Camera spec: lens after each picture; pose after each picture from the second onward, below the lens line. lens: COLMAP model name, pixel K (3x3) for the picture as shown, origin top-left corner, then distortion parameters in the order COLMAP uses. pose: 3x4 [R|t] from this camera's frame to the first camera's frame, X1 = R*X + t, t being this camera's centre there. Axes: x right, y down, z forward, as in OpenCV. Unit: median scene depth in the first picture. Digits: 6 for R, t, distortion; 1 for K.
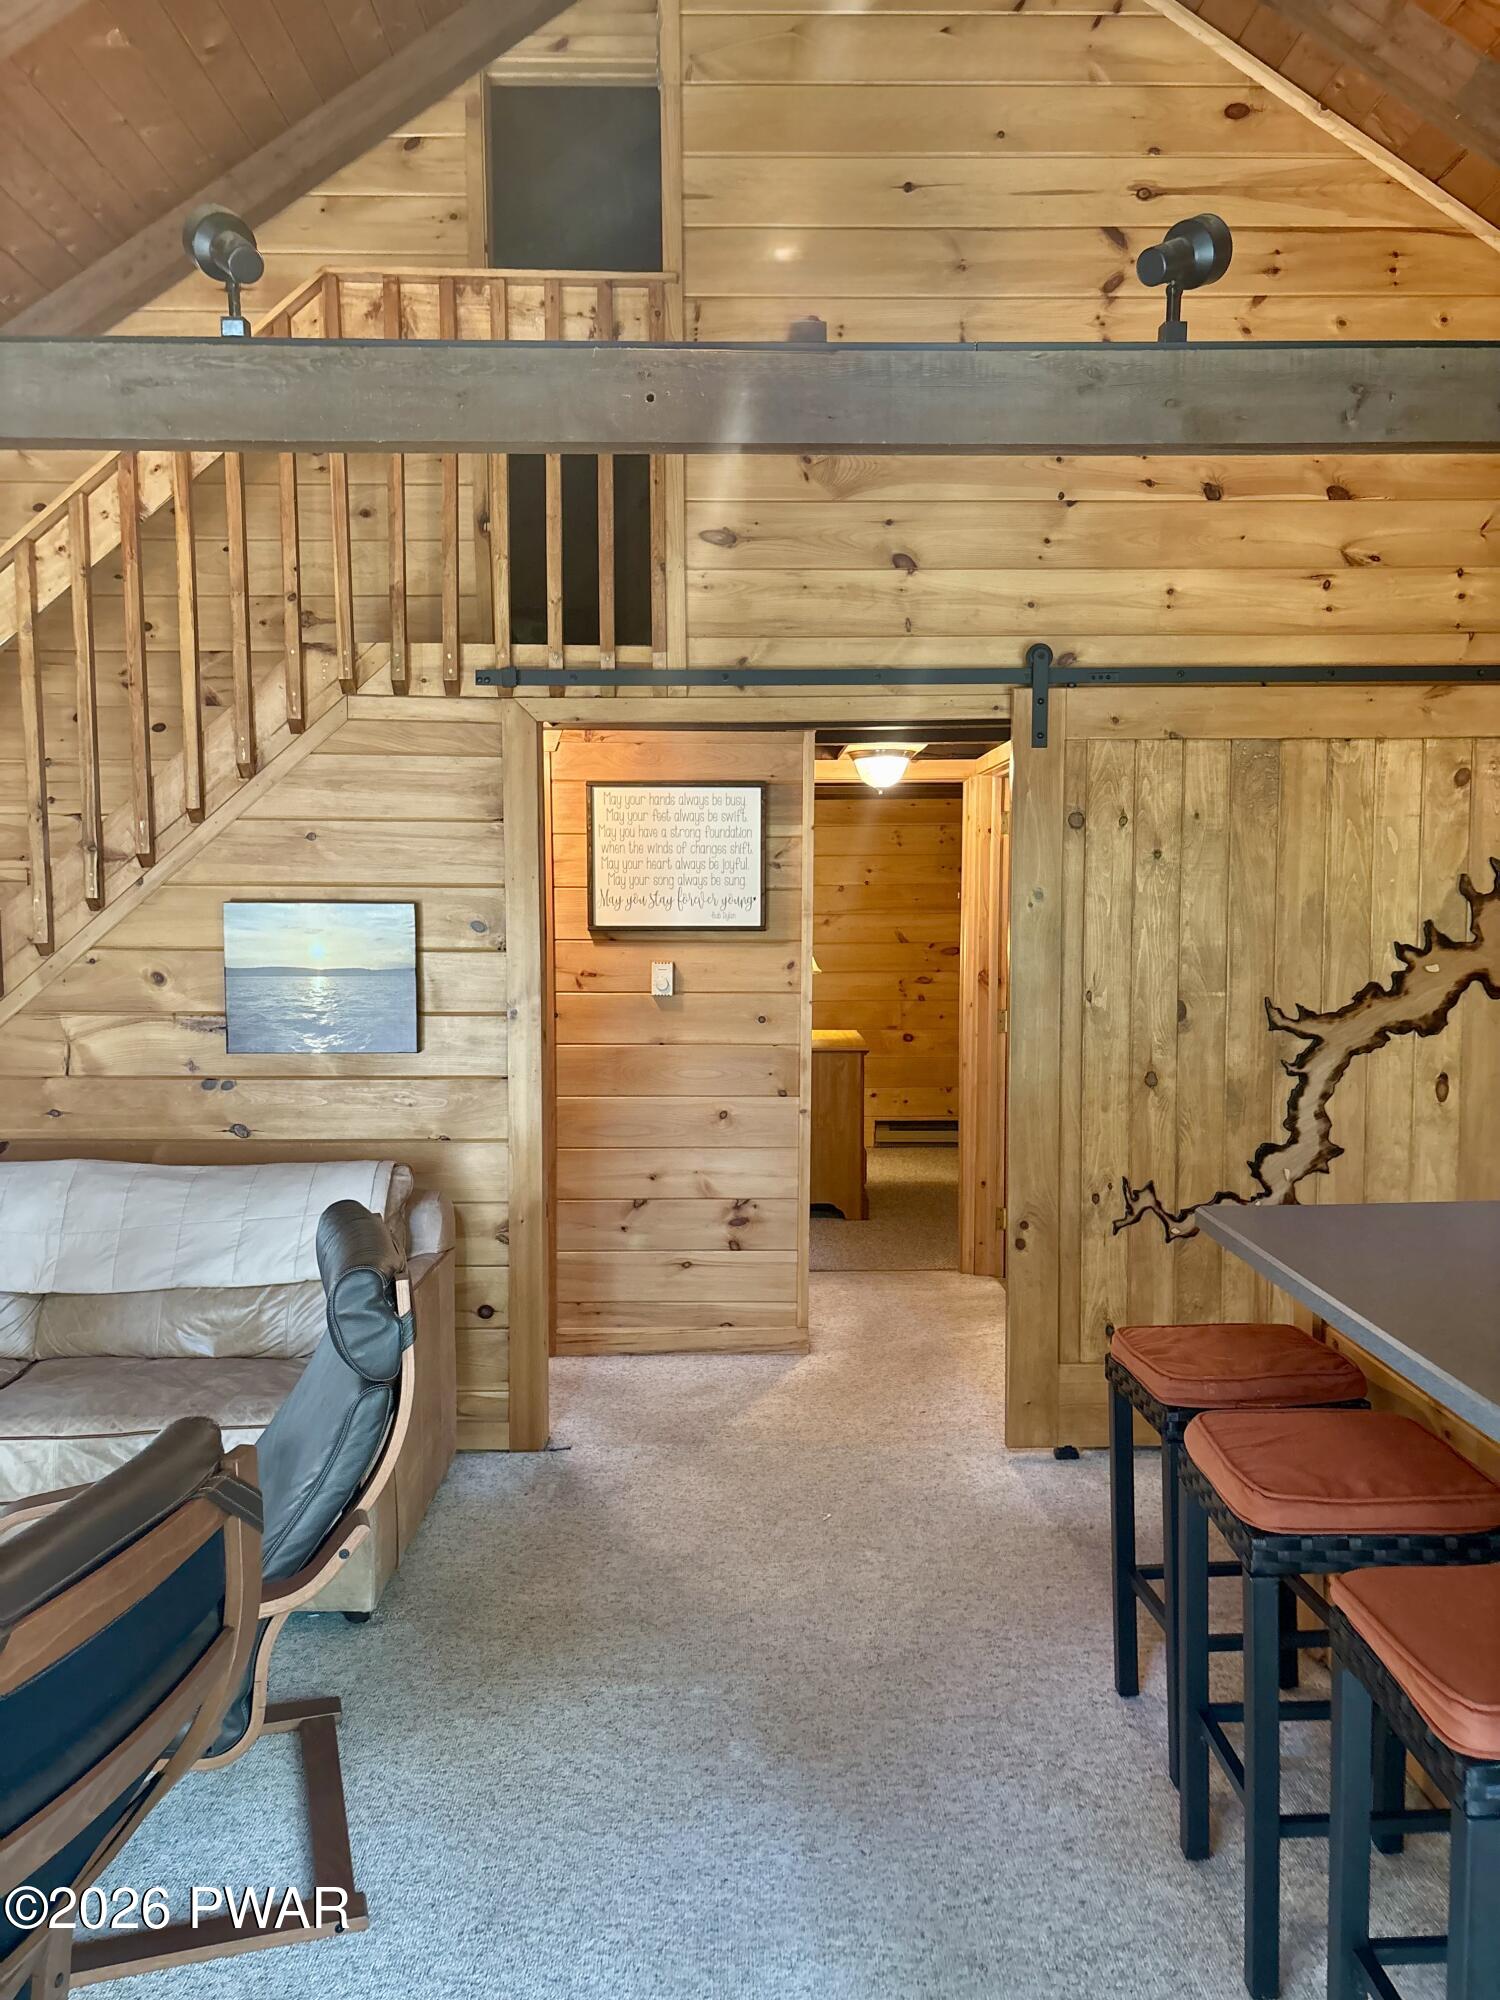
lens RADIAL K [[1515.2, 0, 751.0], [0, 1515.2, 1005.9], [0, 0, 1]] dist [0.043656, -0.063028]
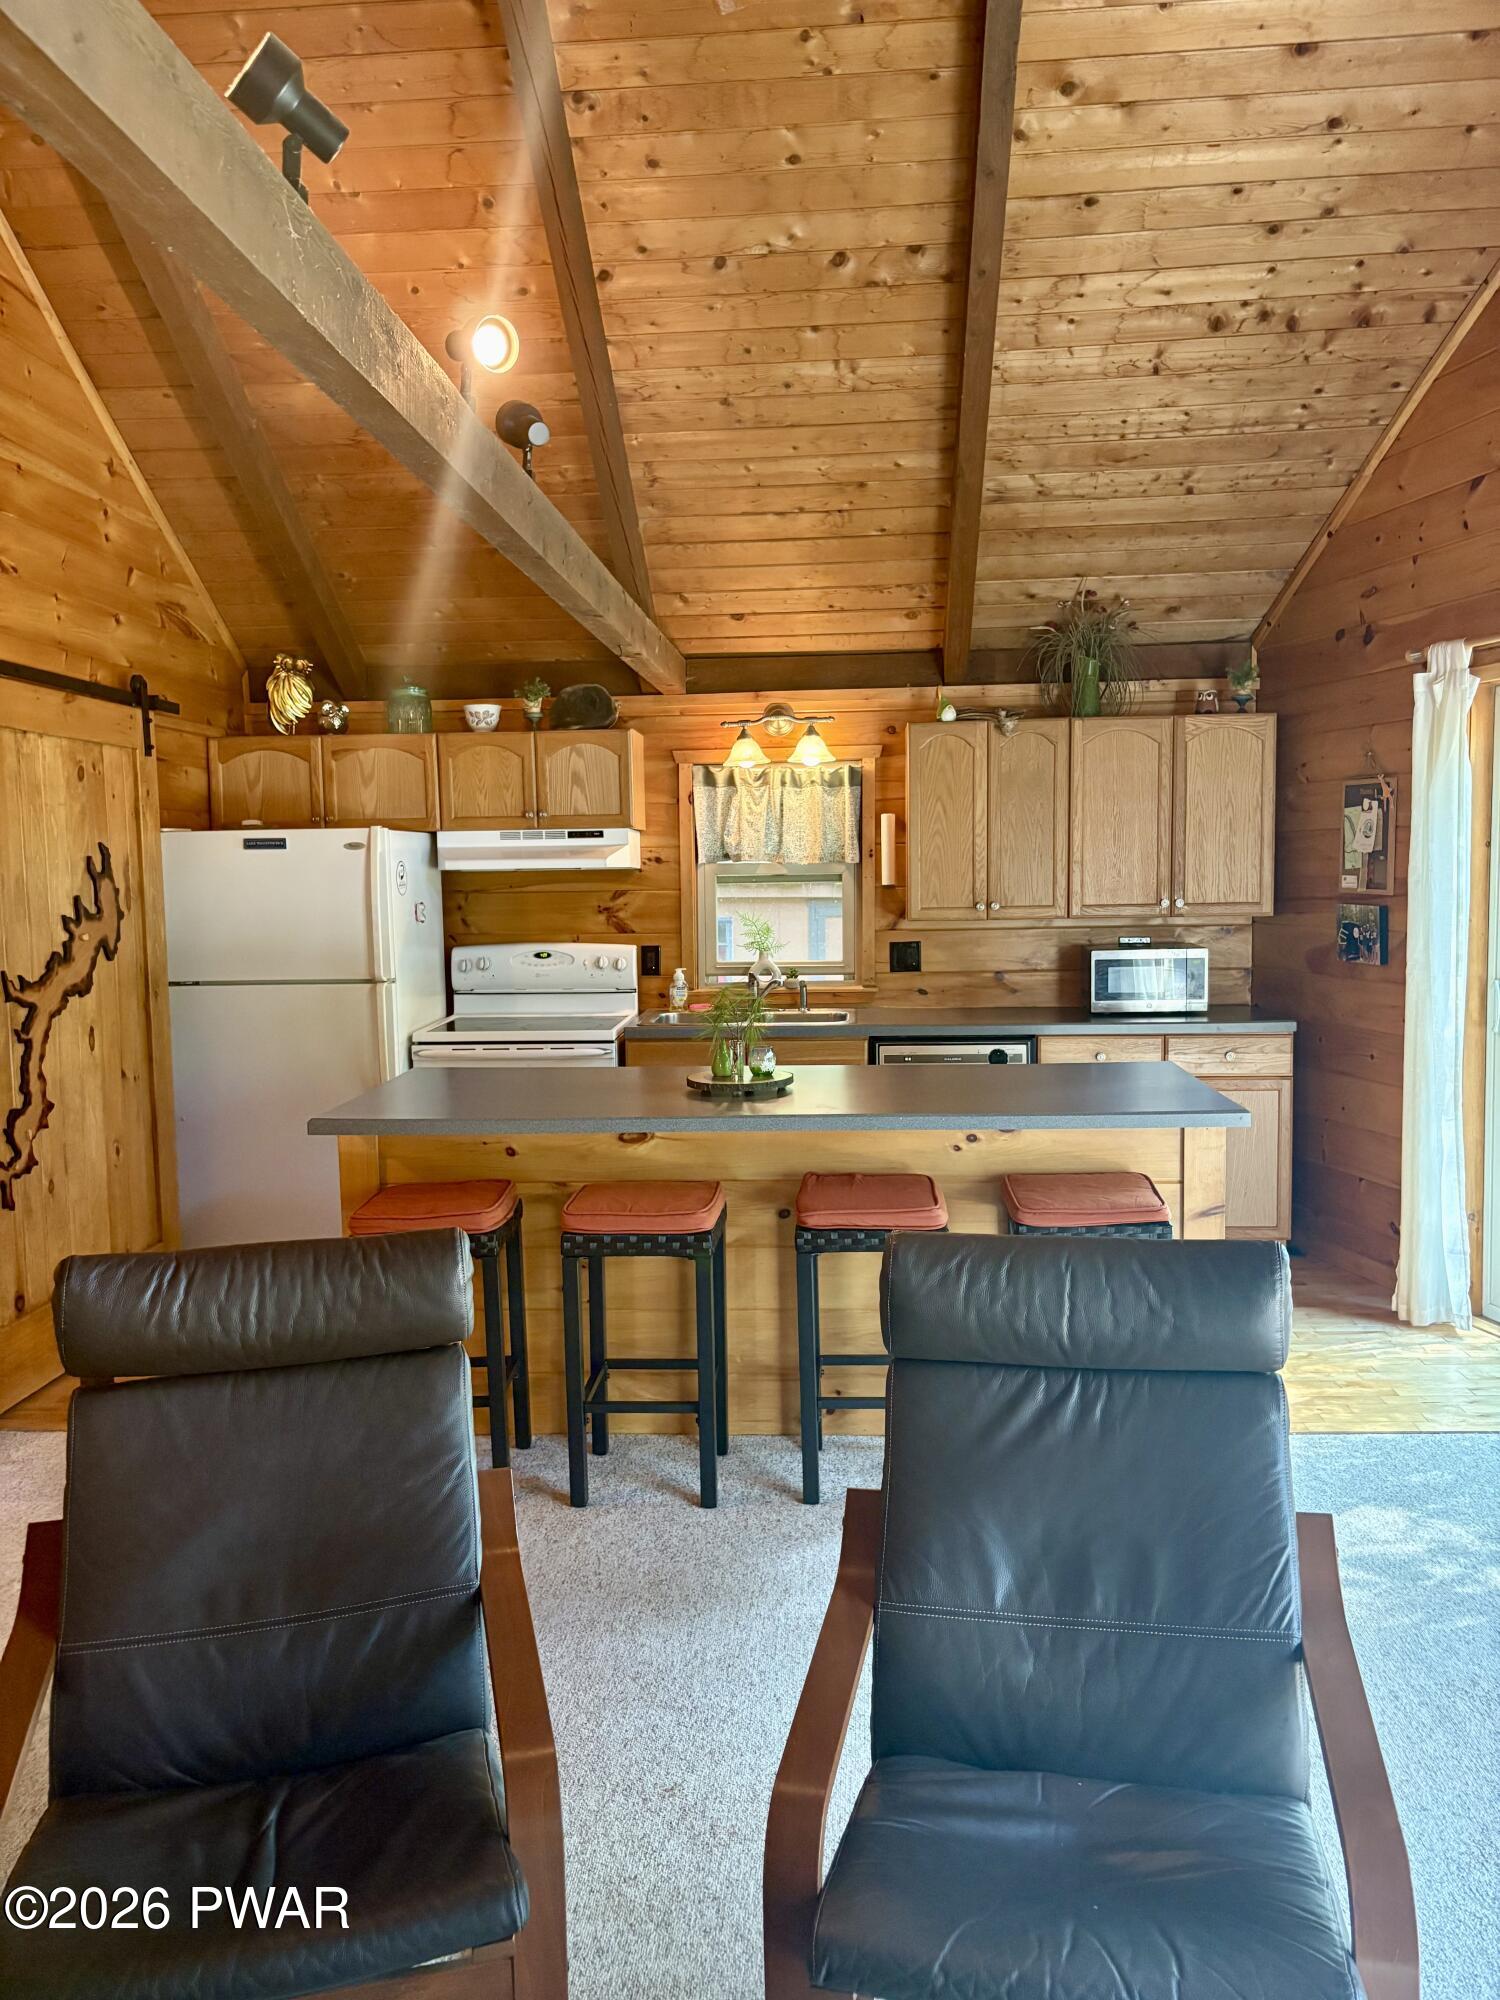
lens RADIAL K [[1517.4, 0, 746.7], [0, 1517.4, 1007.5], [0, 0, 1]] dist [0.015432, -0.005100]
pose [[0.078799, -0.088652, 0.992941, -0.684414], [0.093962, 0.992264, 0.081135, -0.018235], [-0.992453, 0.086905, 0.086519, 0.409692]]
